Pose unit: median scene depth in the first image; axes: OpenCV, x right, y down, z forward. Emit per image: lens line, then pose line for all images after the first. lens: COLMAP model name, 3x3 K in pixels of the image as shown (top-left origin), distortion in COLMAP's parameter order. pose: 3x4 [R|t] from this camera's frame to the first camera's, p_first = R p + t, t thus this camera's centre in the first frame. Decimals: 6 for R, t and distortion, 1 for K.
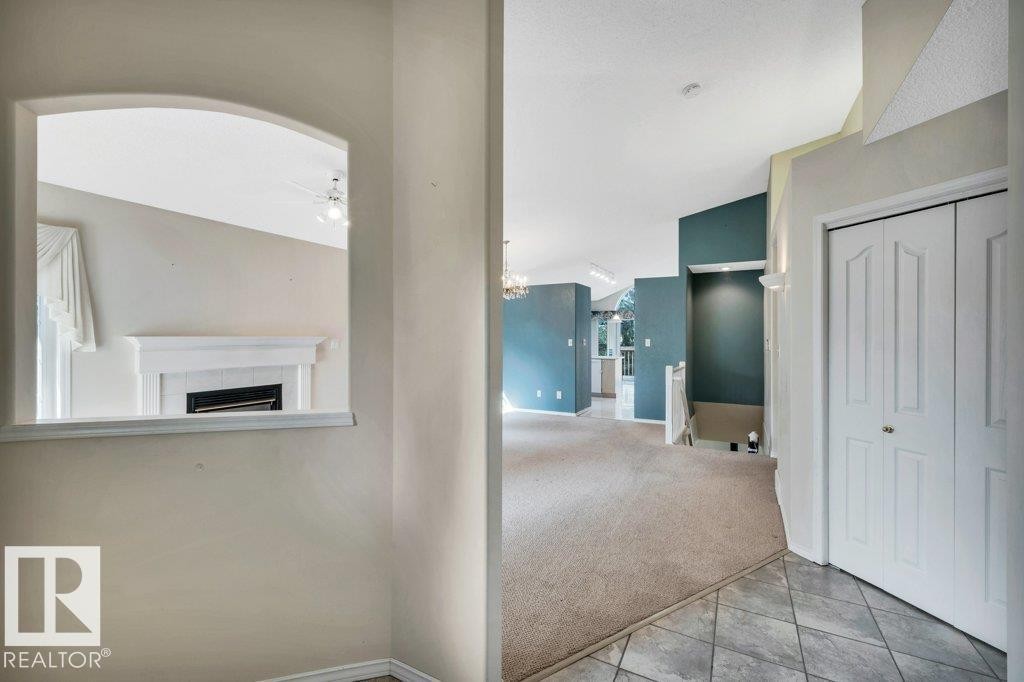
lens RADIAL K [[447.7, 0, 513.2], [0, 447.7, 340.0], [0, 0, 1]] dist [0.008615, -0.000209]
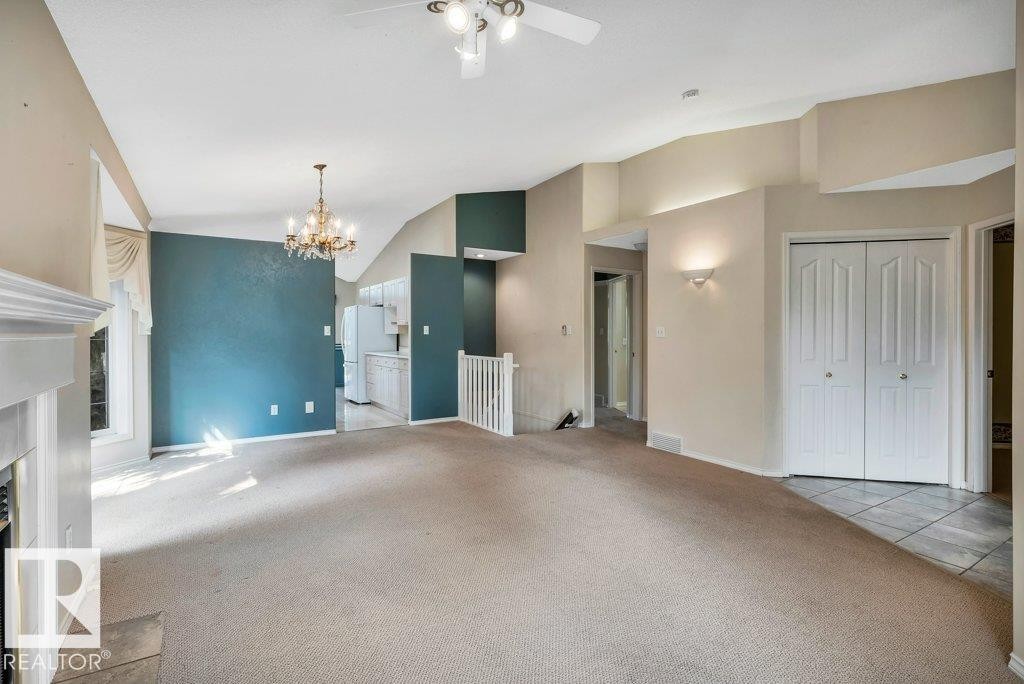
lens RADIAL K [[491.2, 0, 517.7], [0, 491.2, 338.5], [0, 0, 1]] dist [0.002283, 0.000347]
pose [[0.489204, -0.010642, 0.872105, -0.398701], [0.007999, 0.999938, 0.007715, 0.015039], [-0.872133, 0.003202, 0.489259, 0.358743]]
